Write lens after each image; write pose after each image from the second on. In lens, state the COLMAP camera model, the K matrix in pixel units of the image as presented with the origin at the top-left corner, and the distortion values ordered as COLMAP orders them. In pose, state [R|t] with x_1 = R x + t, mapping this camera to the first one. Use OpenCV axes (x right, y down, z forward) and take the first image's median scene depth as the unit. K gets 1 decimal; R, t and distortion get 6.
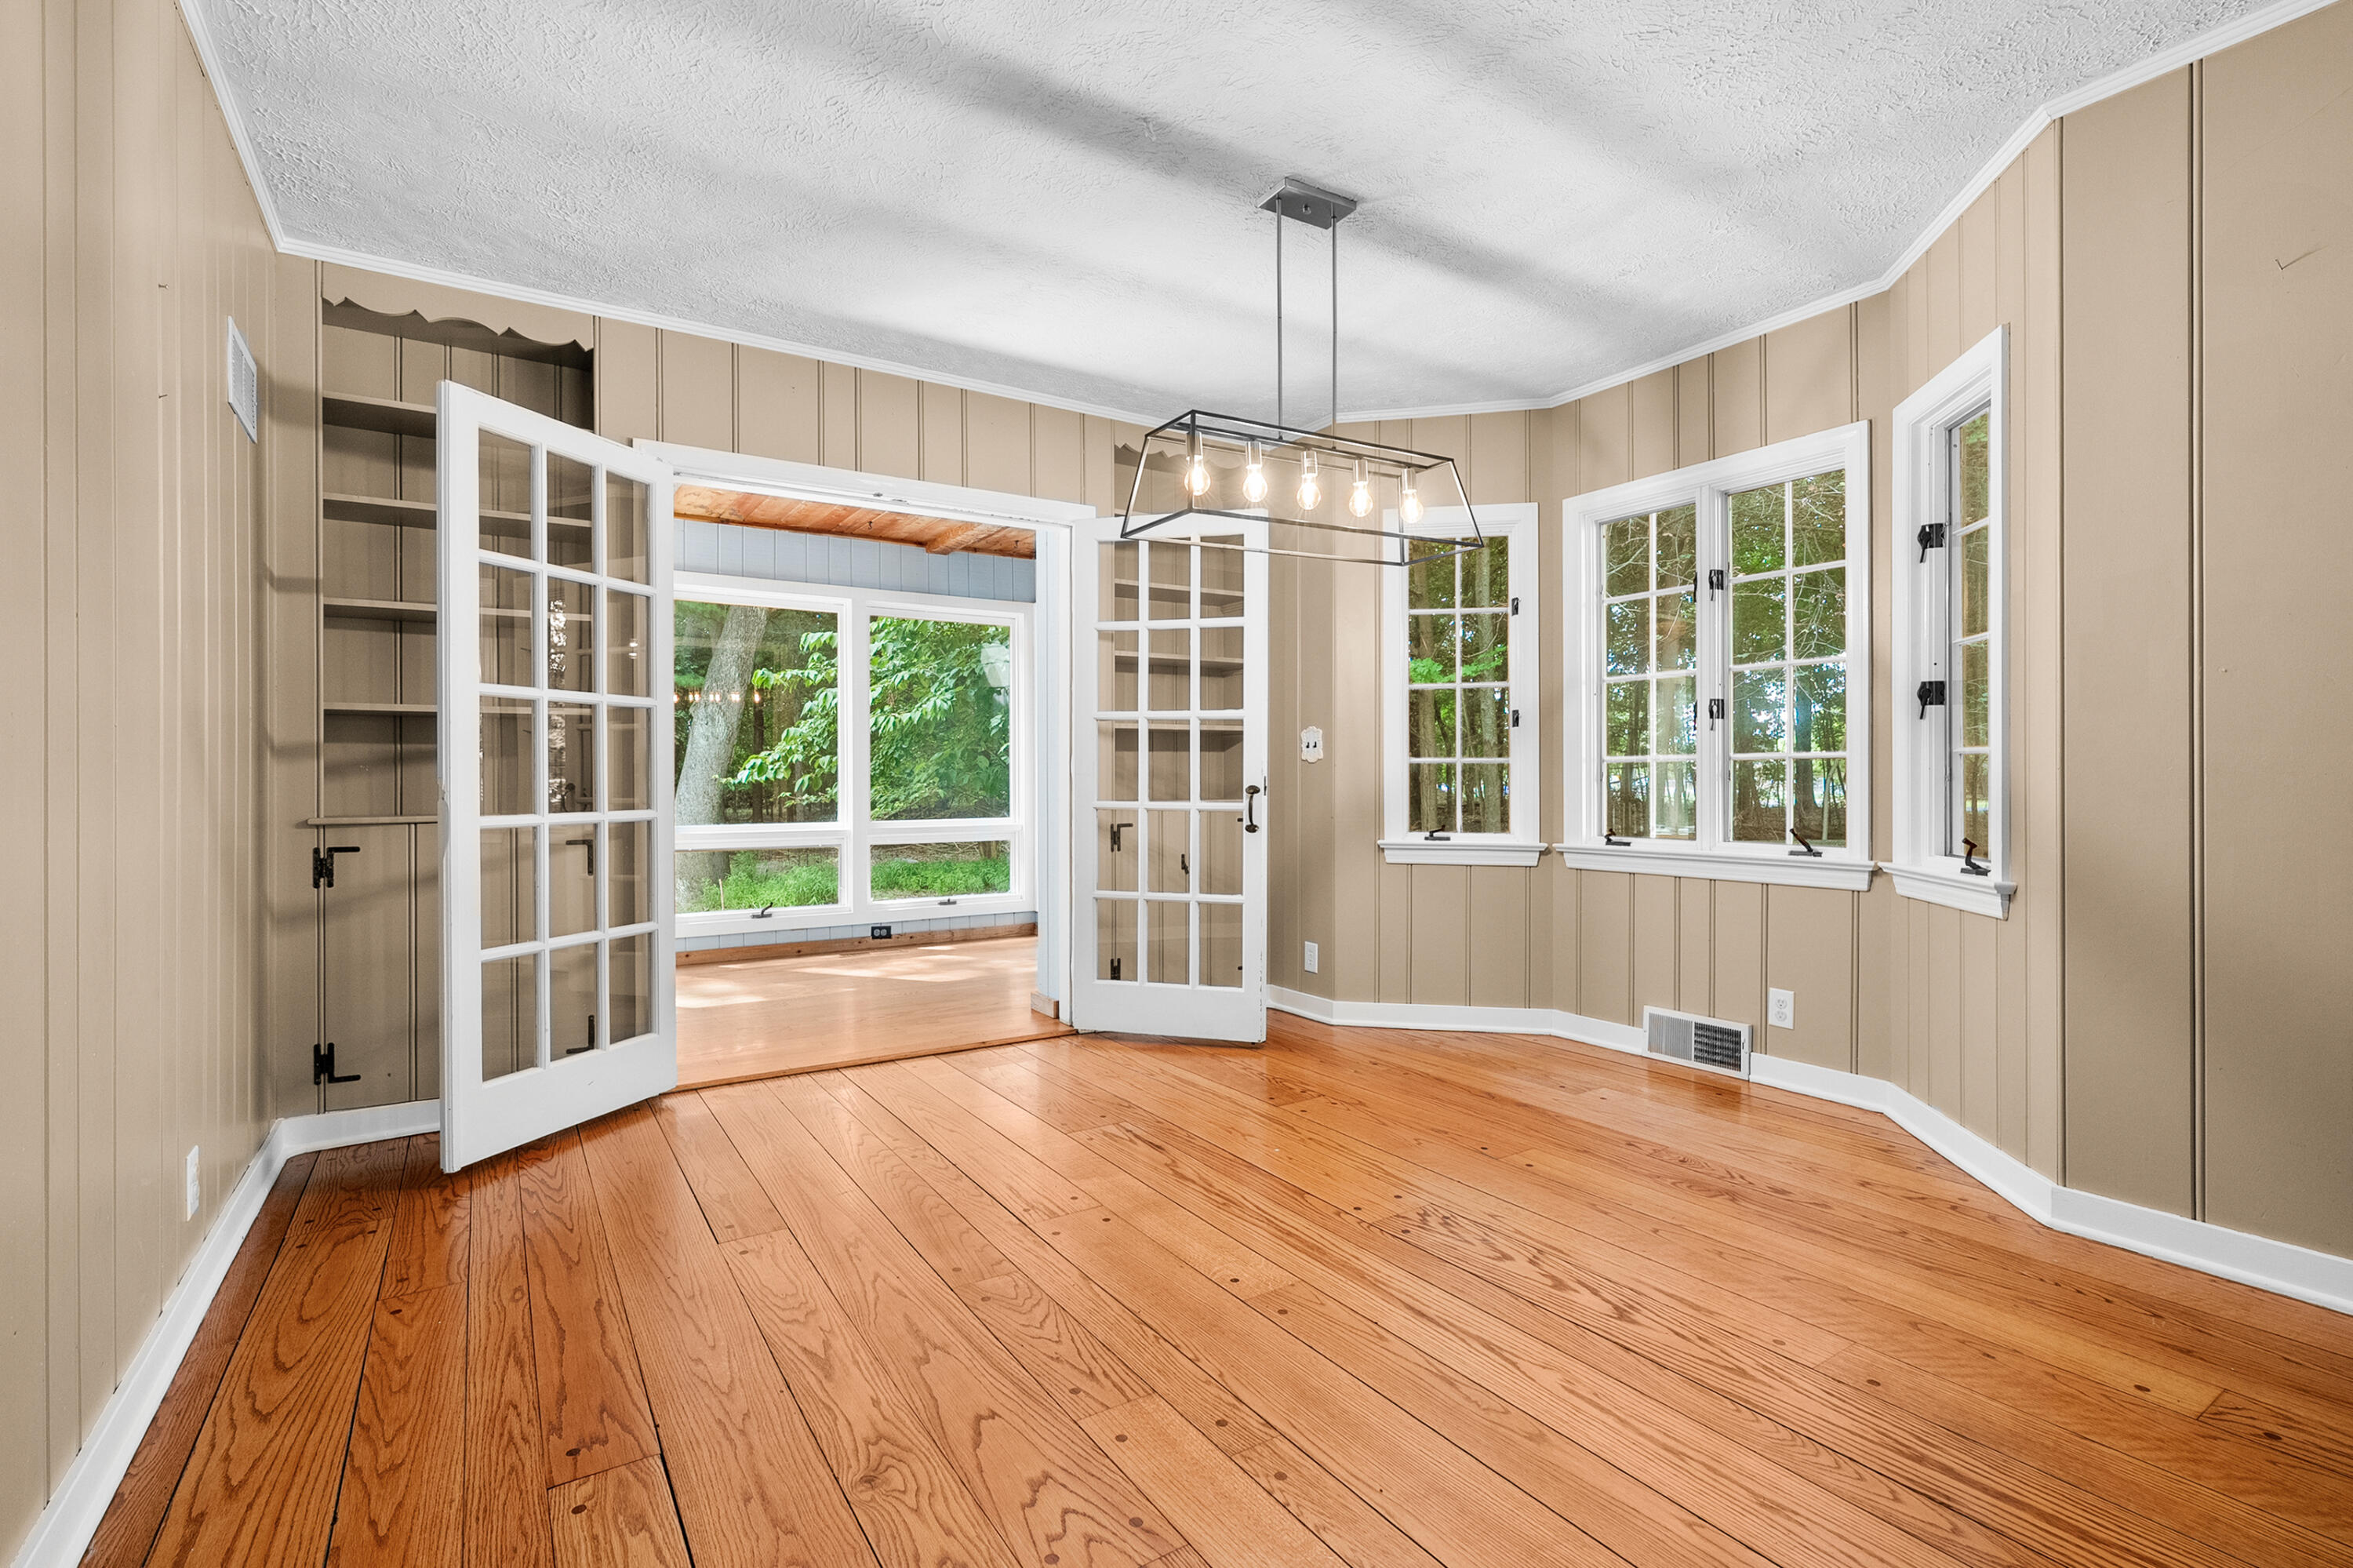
lens RADIAL K [[1077.0, 0, 1168.5], [0, 1077.0, 788.0], [0, 0, 1]] dist [-0.005472, 0.001771]
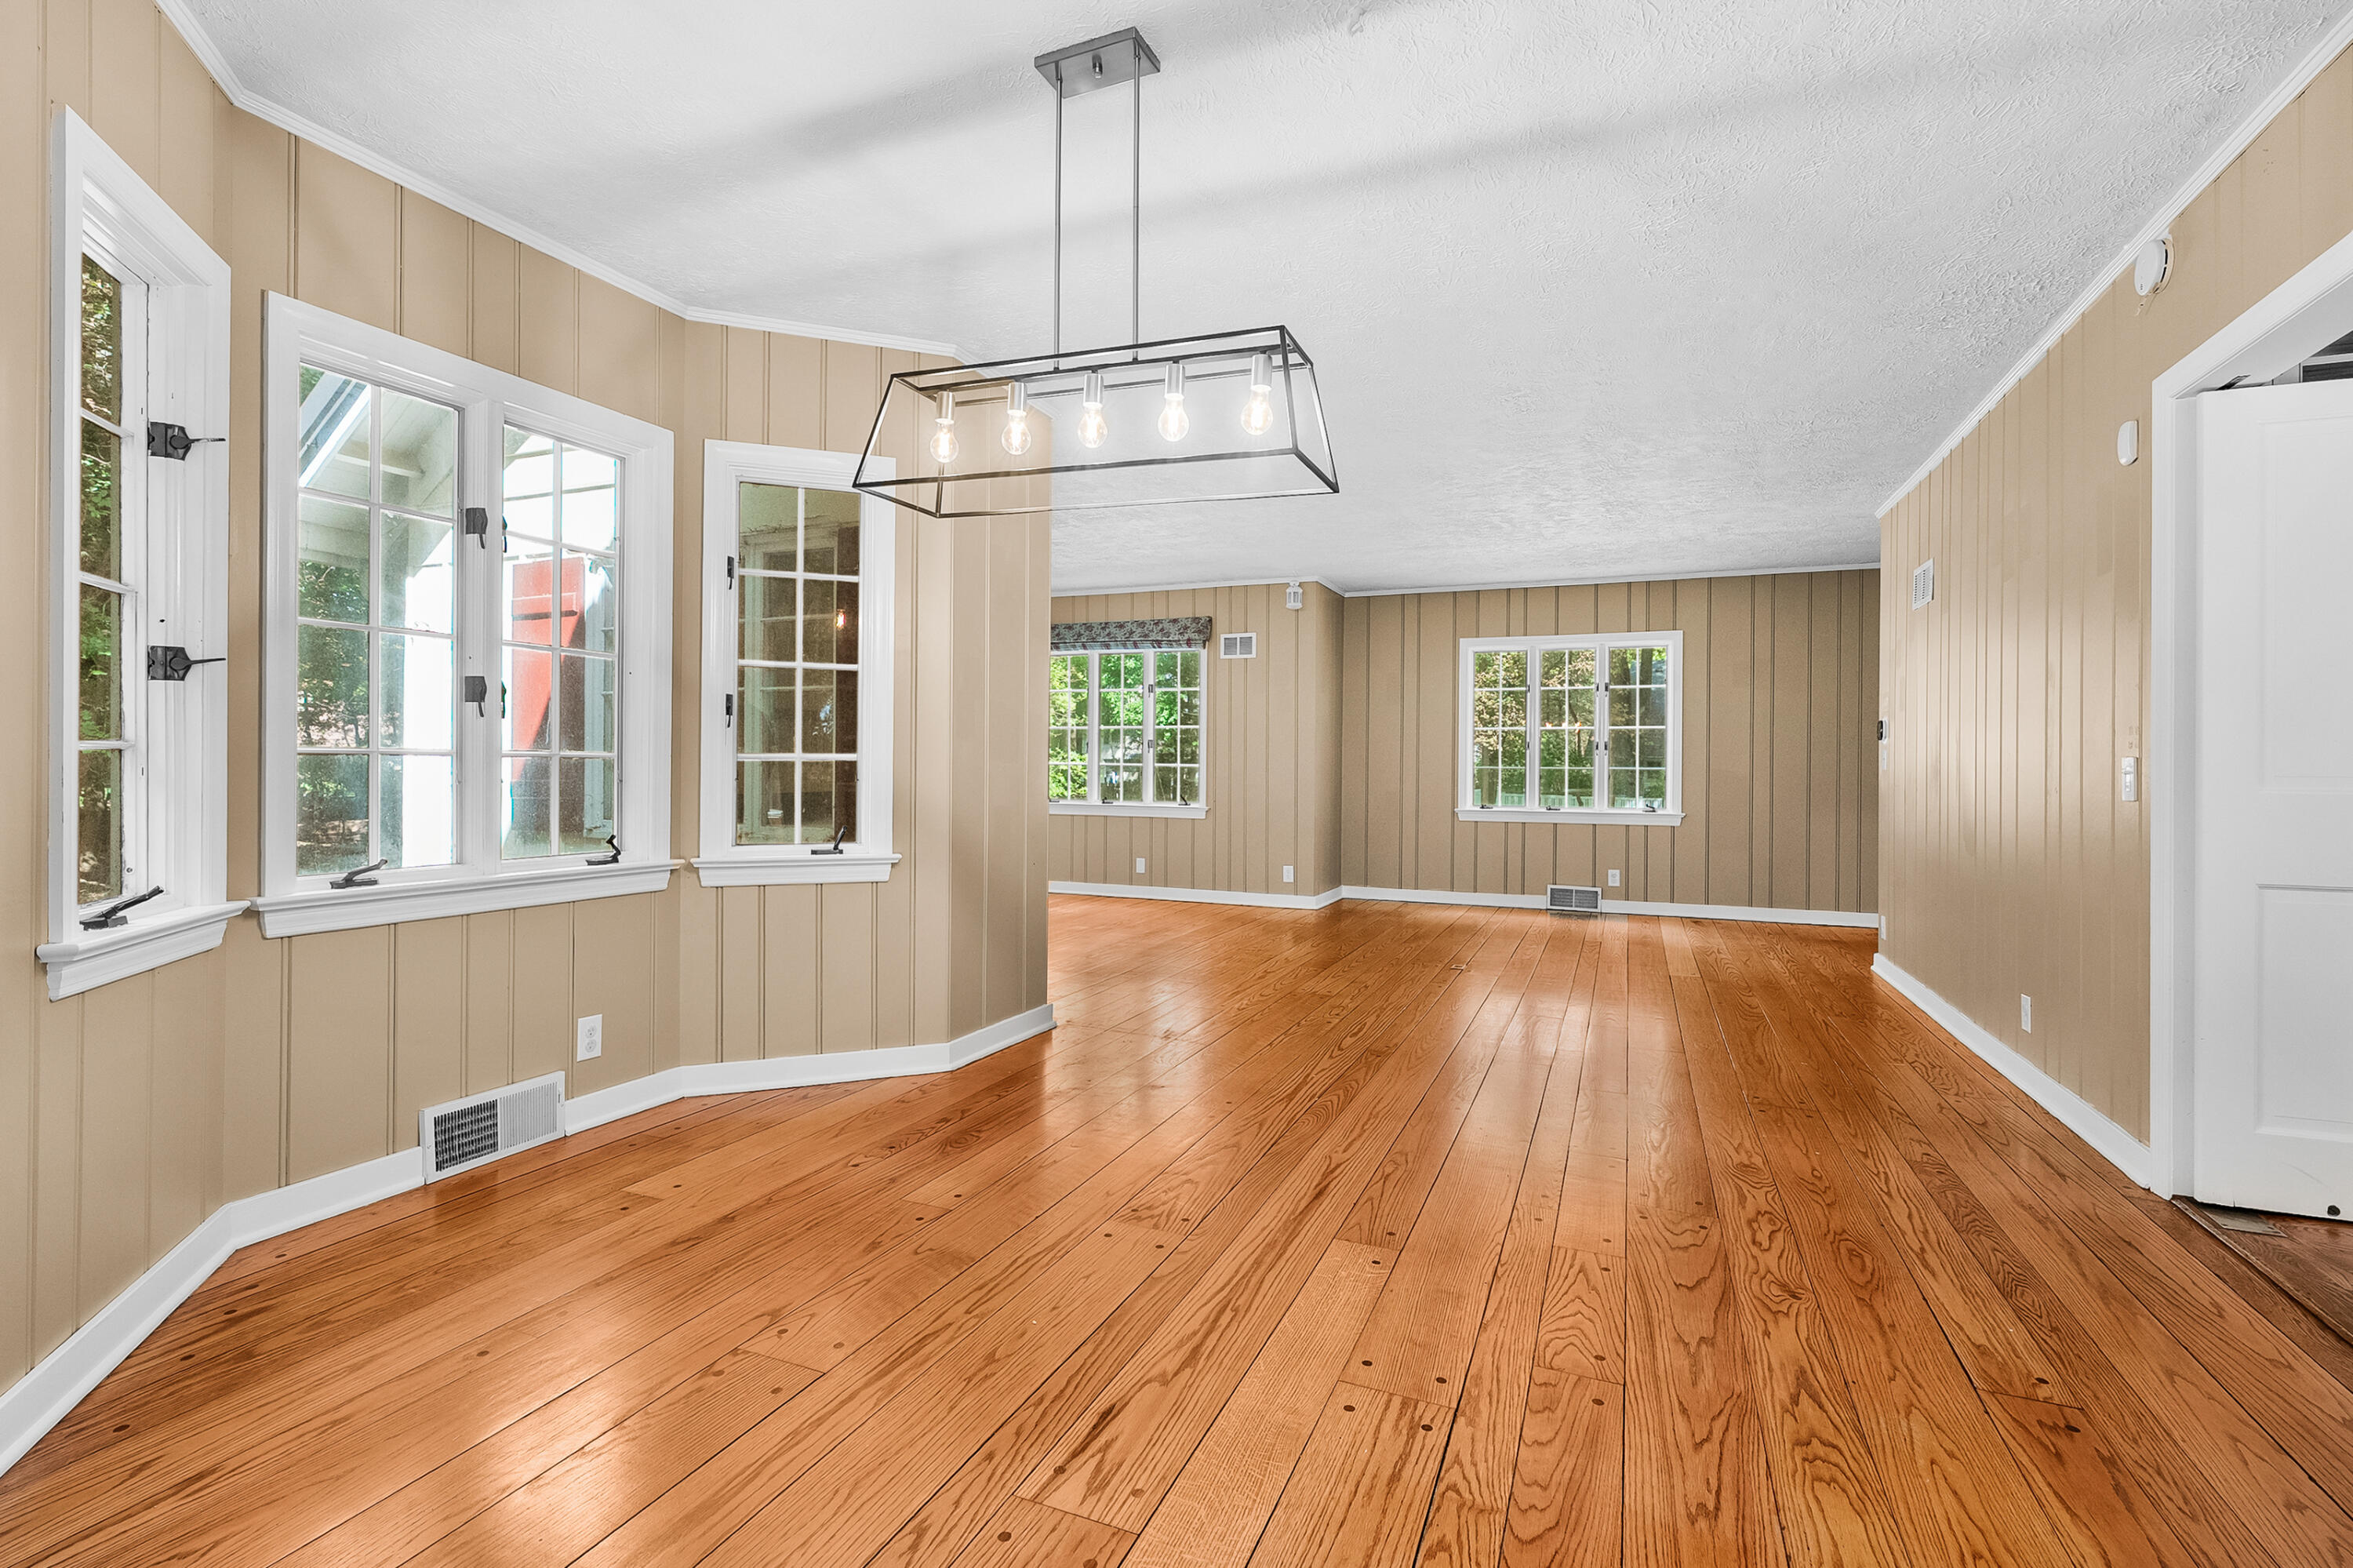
lens RADIAL K [[1077.0, 0, 1173.8], [0, 1077.0, 764.7], [0, 0, 1]] dist [-0.005472, 0.001771]
pose [[-0.564779, 0.003264, 0.825236, -0.606656], [-0.000494, 0.999991, -0.004293, -0.024016], [-0.825242, -0.002832, -0.564772, 1.525029]]
